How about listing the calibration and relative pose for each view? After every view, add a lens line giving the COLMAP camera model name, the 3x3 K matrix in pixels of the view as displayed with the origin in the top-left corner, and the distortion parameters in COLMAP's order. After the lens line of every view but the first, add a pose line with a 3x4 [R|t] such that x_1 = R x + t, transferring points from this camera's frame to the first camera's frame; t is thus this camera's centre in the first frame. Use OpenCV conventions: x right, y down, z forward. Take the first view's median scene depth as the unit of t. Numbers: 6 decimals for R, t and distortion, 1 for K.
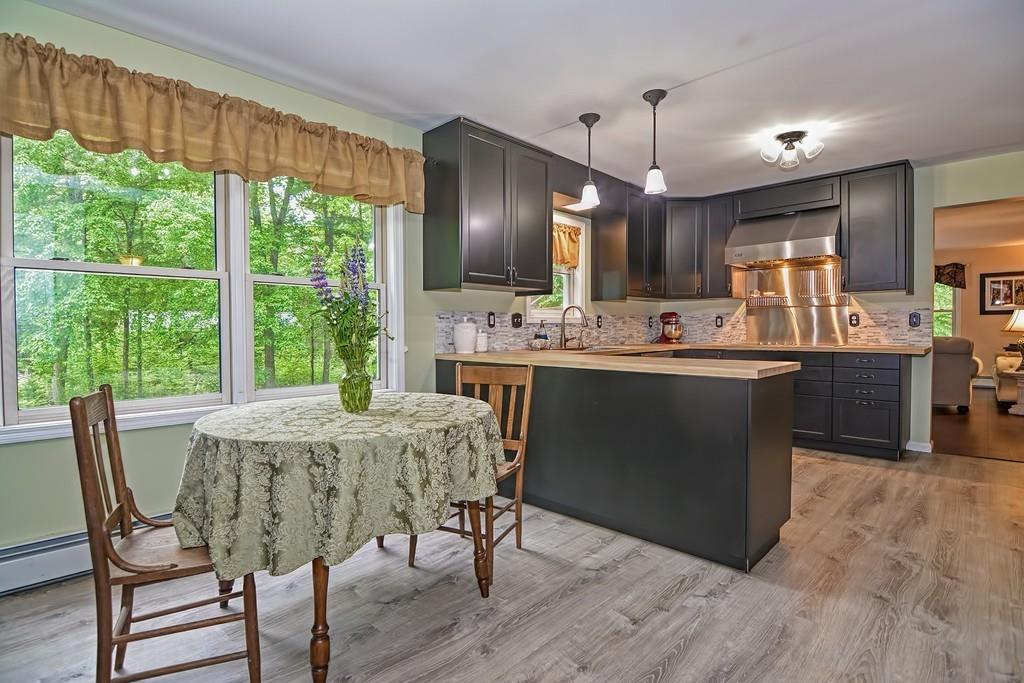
lens RADIAL K [[503.8, 0, 512.0], [0, 503.8, 341.5], [0, 0, 1]] dist [-0.017958, -0.001314]
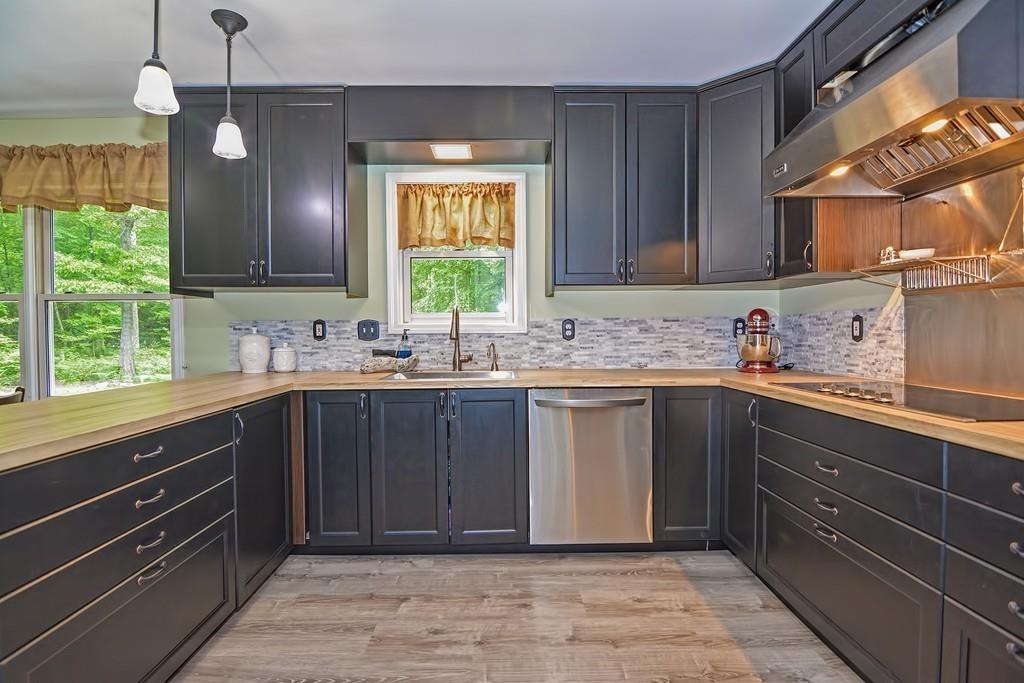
lens RADIAL K [[503.8, 0, 512.0], [0, 503.8, 341.5], [0, 0, 1]] dist [-0.017958, -0.001314]
pose [[0.701697, 0.016272, -0.712289, 0.976159], [-0.016961, 0.999837, 0.006132, -0.048266], [0.712273, 0.007778, 0.701859, 0.914656]]
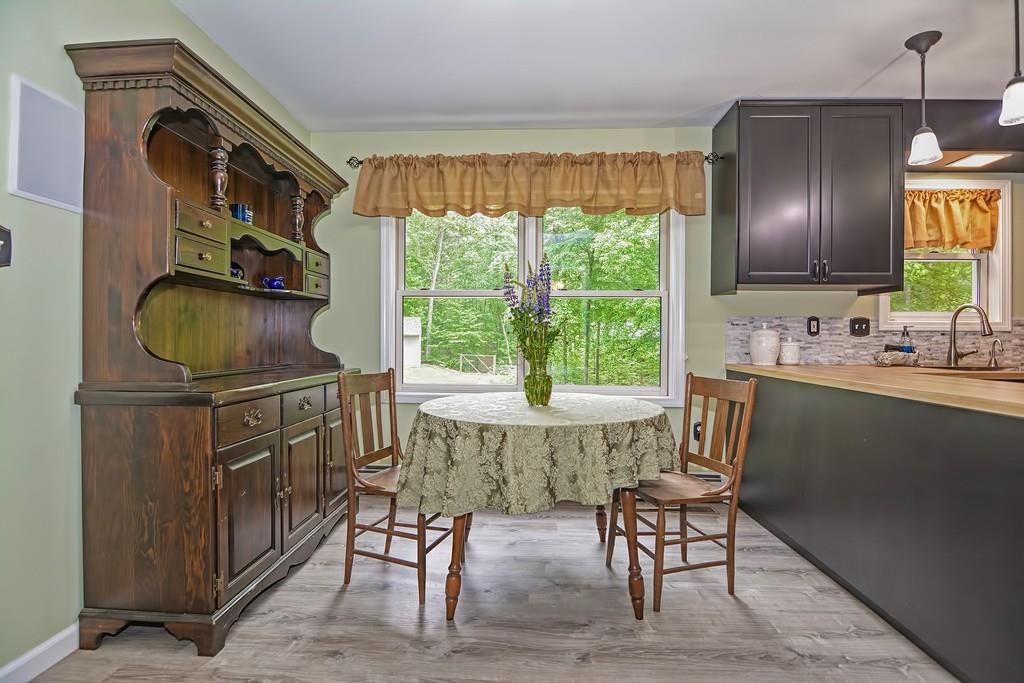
lens RADIAL K [[496.3, 0, 507.4], [0, 496.3, 340.1], [0, 0, 1]] dist [-0.002390, -0.012270]
pose [[0.655328, 0.011516, -0.755257, 0.330067], [-0.028899, 0.999534, -0.009834, 0.002448], [0.754791, 0.028271, 0.655355, 0.130935]]
